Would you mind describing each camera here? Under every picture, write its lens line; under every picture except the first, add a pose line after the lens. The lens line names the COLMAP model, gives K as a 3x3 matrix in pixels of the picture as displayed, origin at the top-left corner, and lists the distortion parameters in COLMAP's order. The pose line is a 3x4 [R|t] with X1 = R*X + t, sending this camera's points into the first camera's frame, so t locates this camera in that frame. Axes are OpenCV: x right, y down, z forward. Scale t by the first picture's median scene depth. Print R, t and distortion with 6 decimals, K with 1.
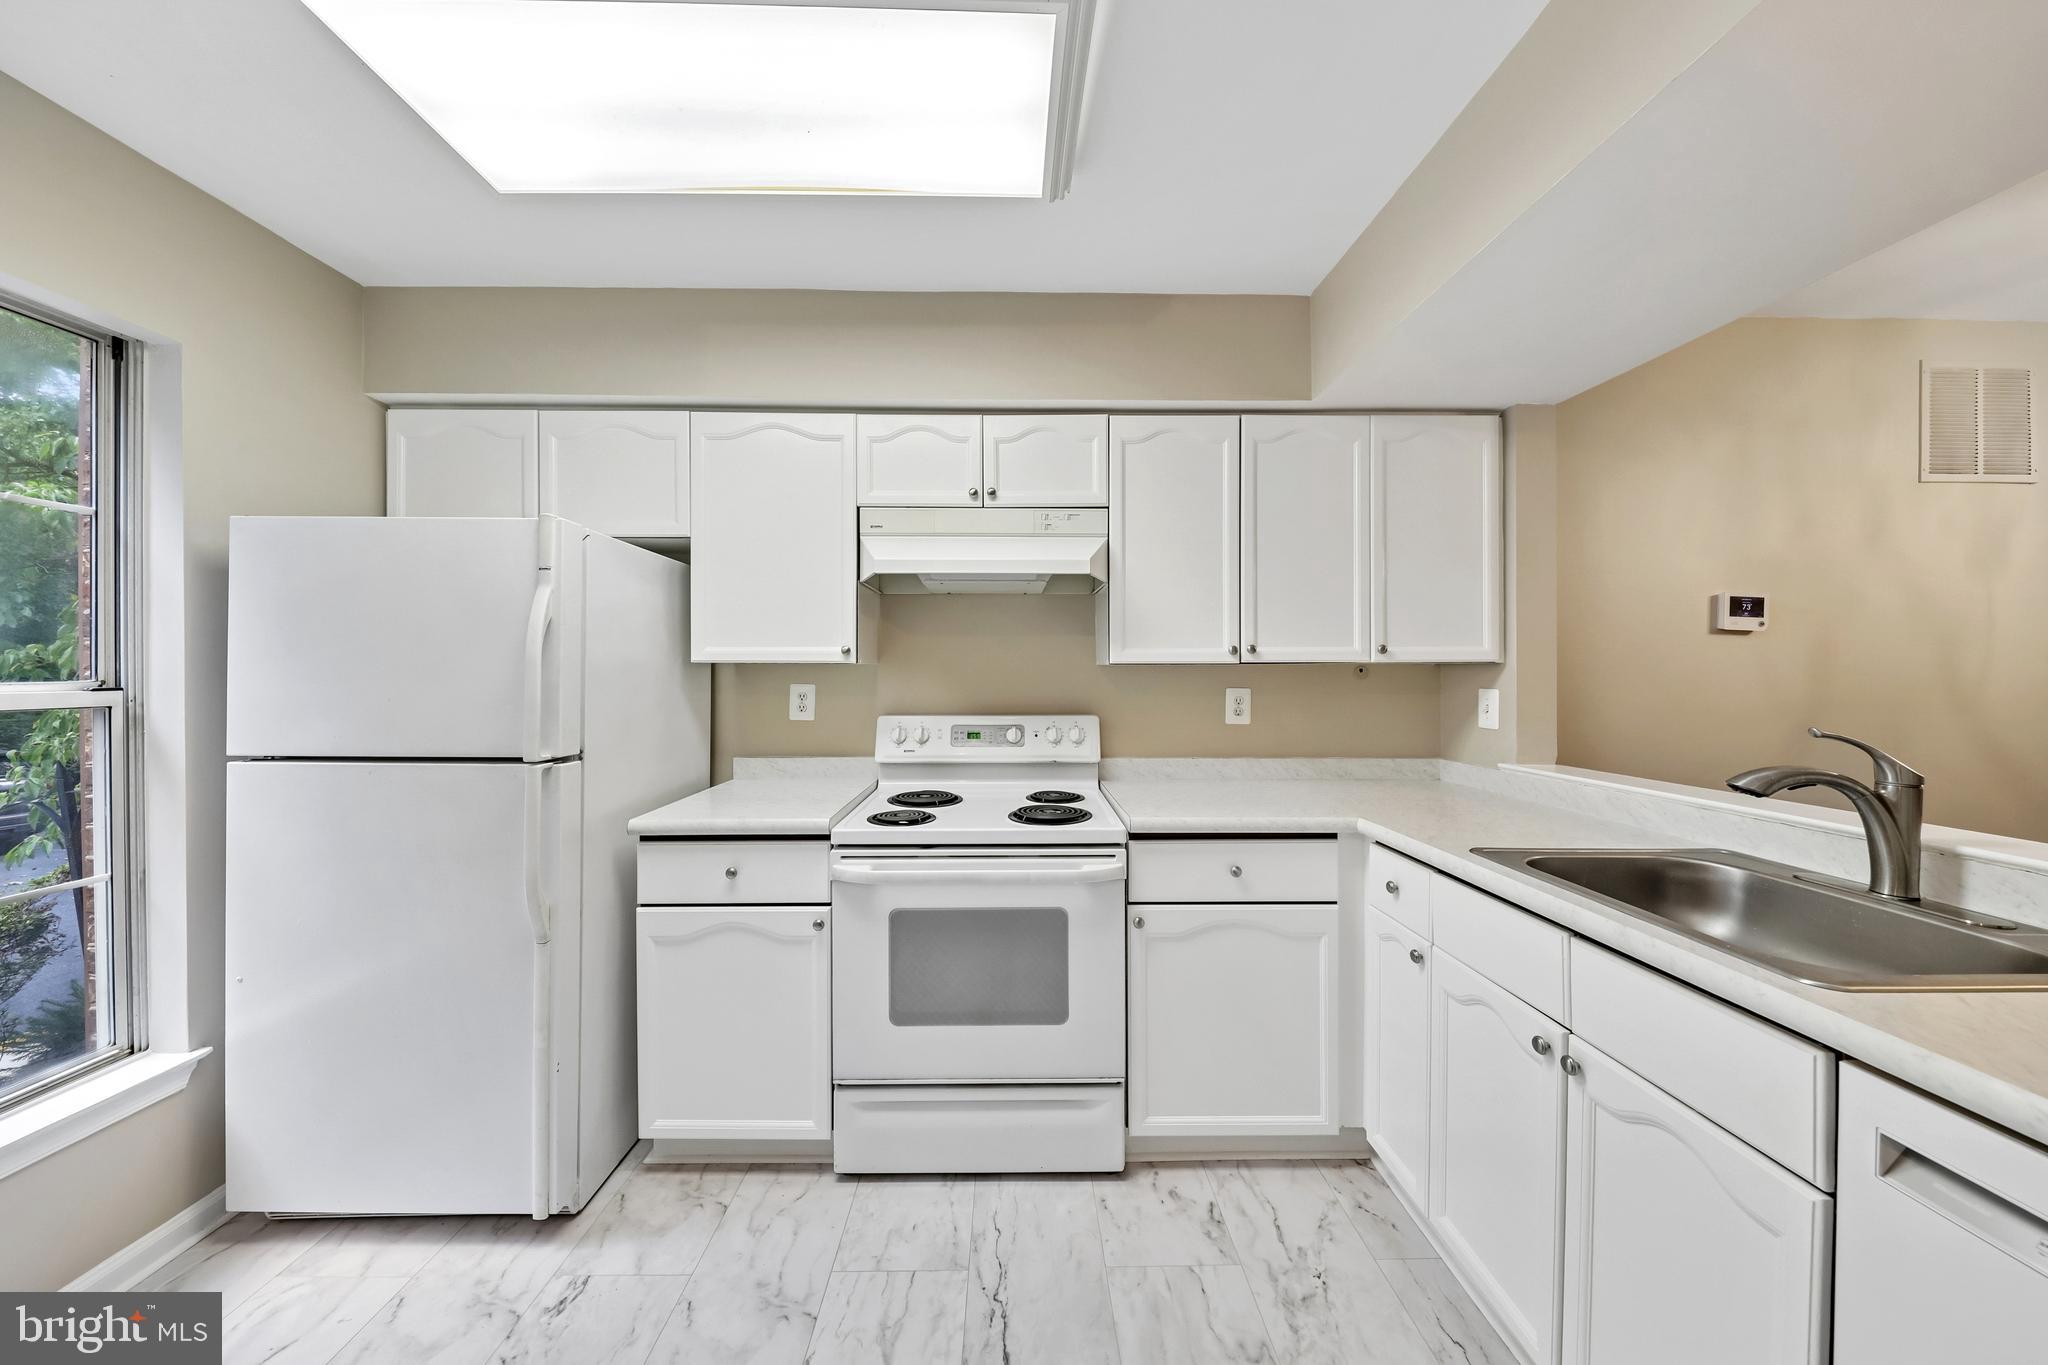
lens RADIAL K [[678.8, 0, 1026.0], [0, 678.8, 671.8], [0, 0, 1]] dist [-0.000399, -0.000045]
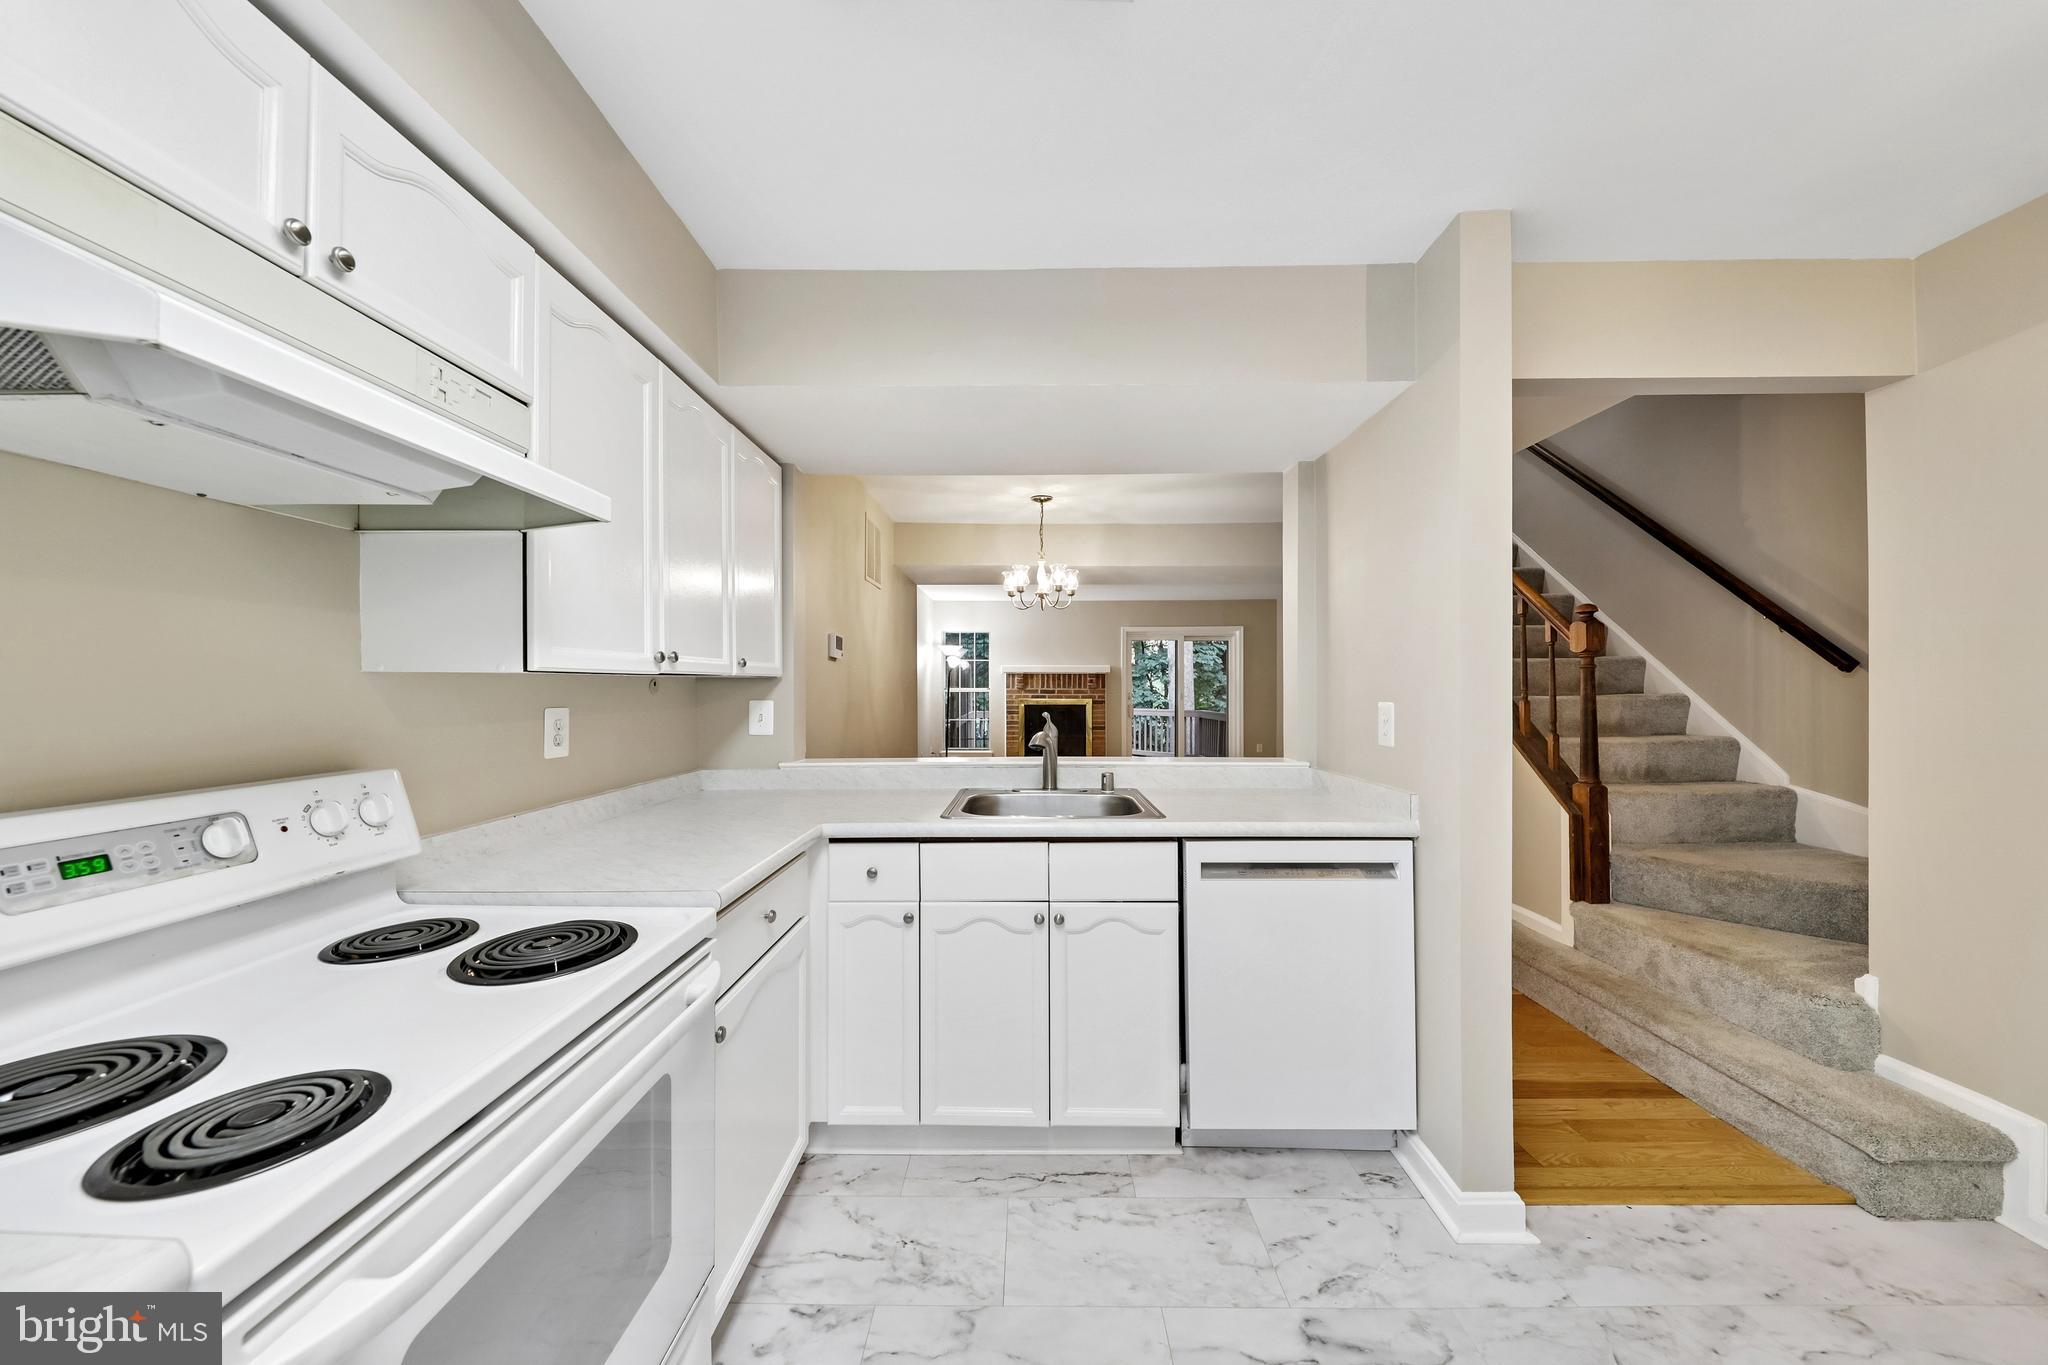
lens RADIAL K [[669.7, 0, 1024.0], [0, 669.7, 682.5], [0, 0, 1]] dist [-0.008031, -0.000056]
pose [[0.031864, 0.002967, 0.999488, -0.436552], [0.007914, 0.999964, -0.003220, 0.002951], [-0.999461, 0.008012, 0.031839, 0.539049]]
